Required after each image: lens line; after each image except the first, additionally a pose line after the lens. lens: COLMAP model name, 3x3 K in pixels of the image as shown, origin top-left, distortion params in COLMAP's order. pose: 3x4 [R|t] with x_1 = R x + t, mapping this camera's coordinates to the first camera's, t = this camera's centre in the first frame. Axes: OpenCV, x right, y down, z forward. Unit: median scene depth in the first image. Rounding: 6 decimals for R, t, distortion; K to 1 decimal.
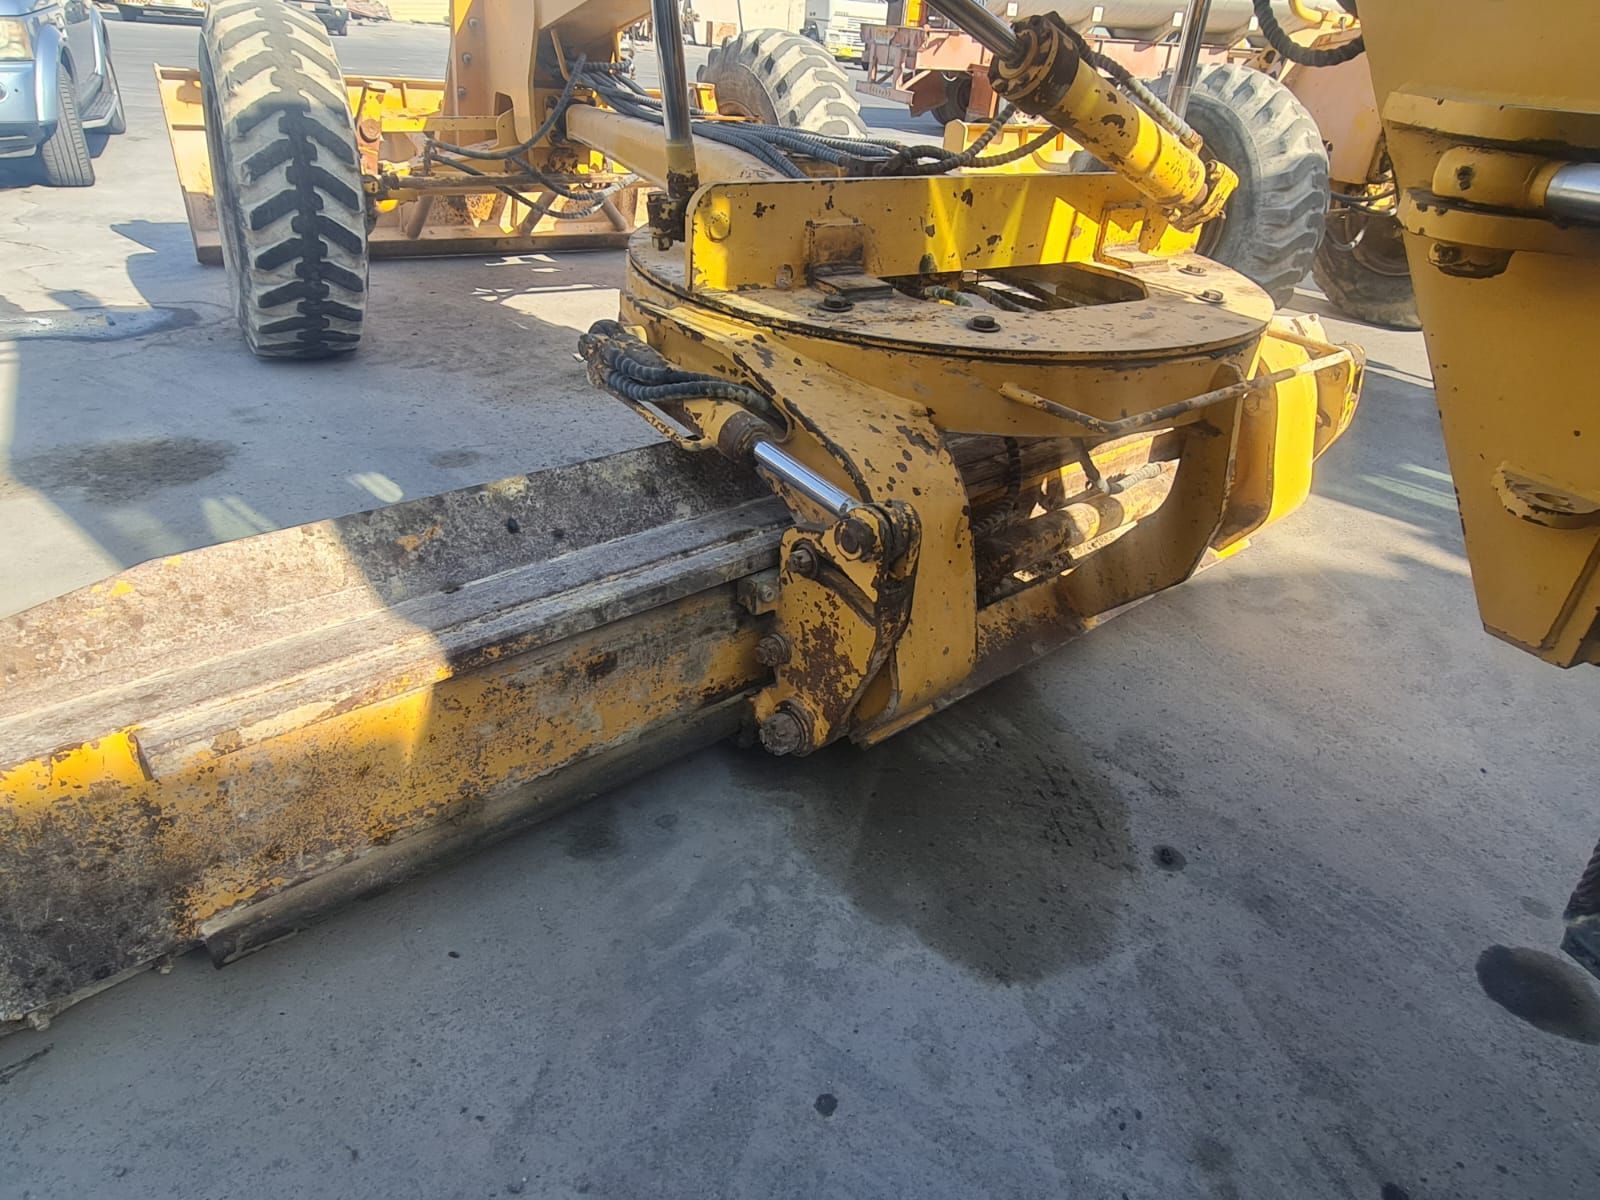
lens RADIAL K [[964.9, 0, 800.0], [0, 964.9, 600.0], [0, 0, 1]] dist [-0.013057, 0.002075]
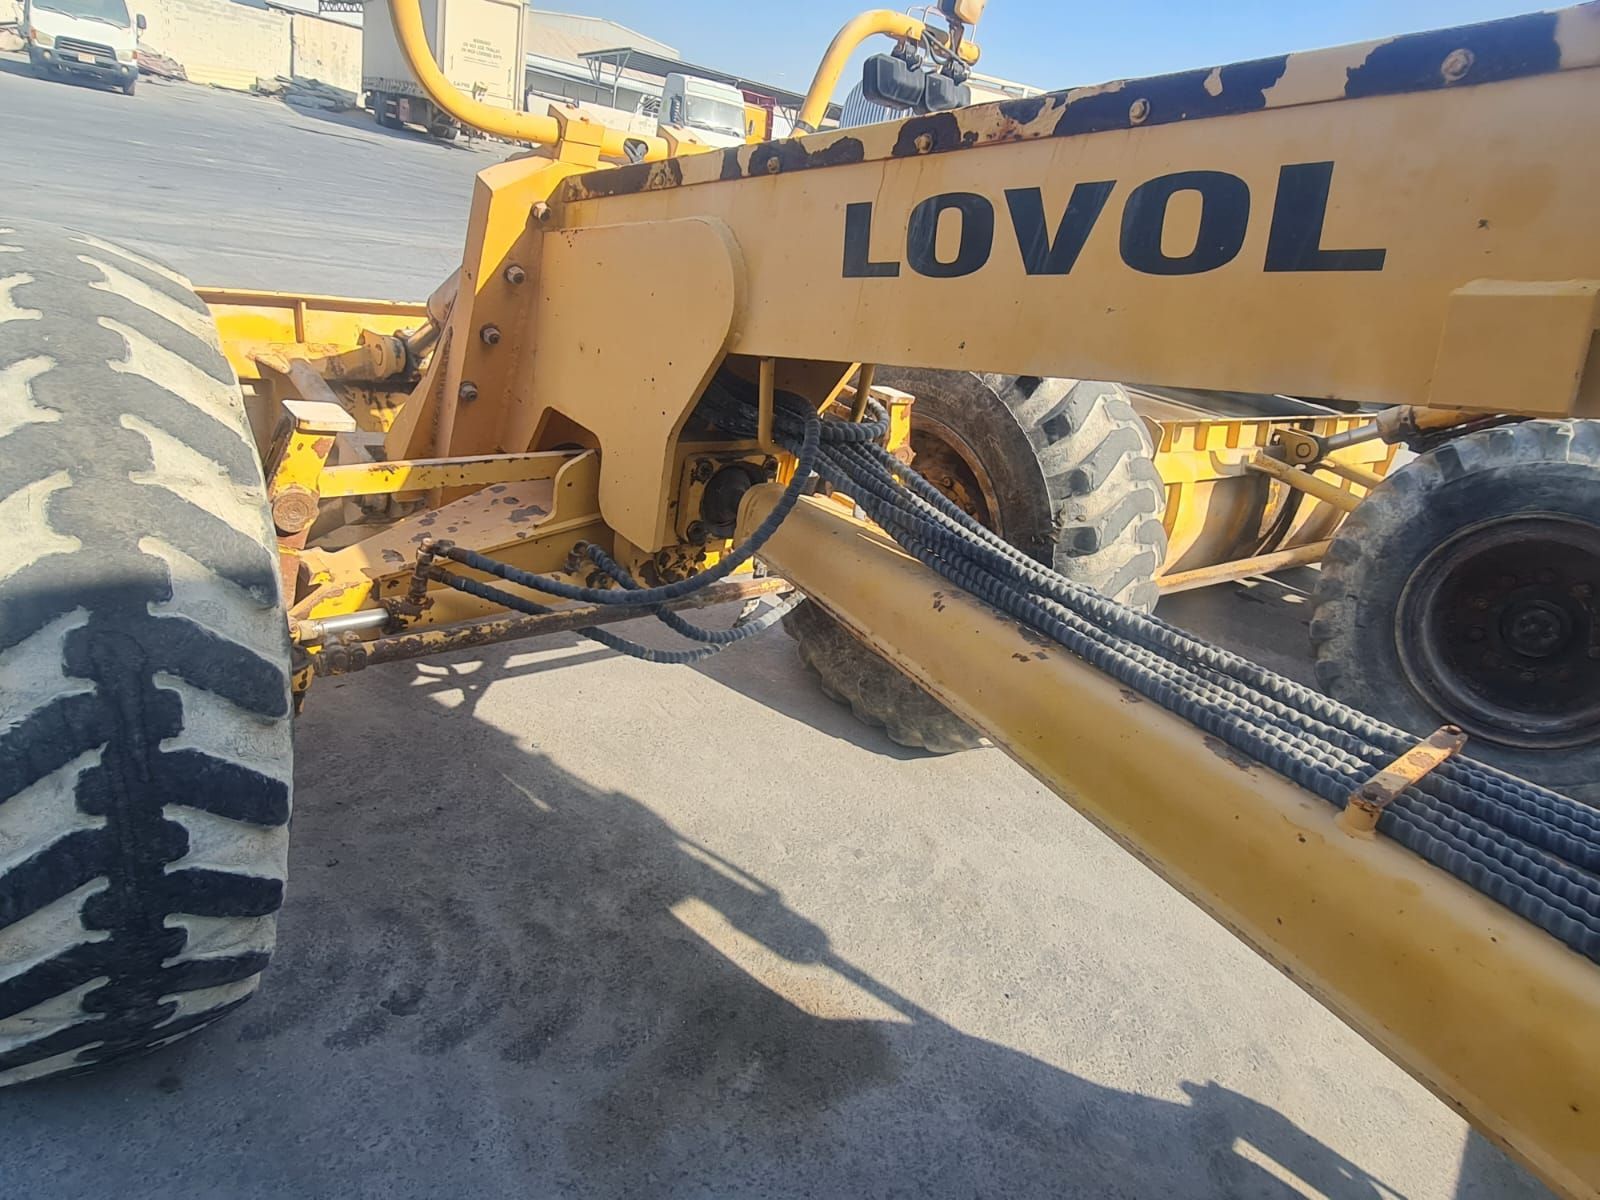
lens RADIAL K [[964.9, 0, 800.0], [0, 964.9, 600.0], [0, 0, 1]] dist [-0.013057, 0.002075]
pose [[0.978877, 0.031784, 0.201965, -0.295313], [-0.012116, 0.995124, -0.097881, -0.393110], [-0.204091, 0.093367, 0.974489, 0.508820]]
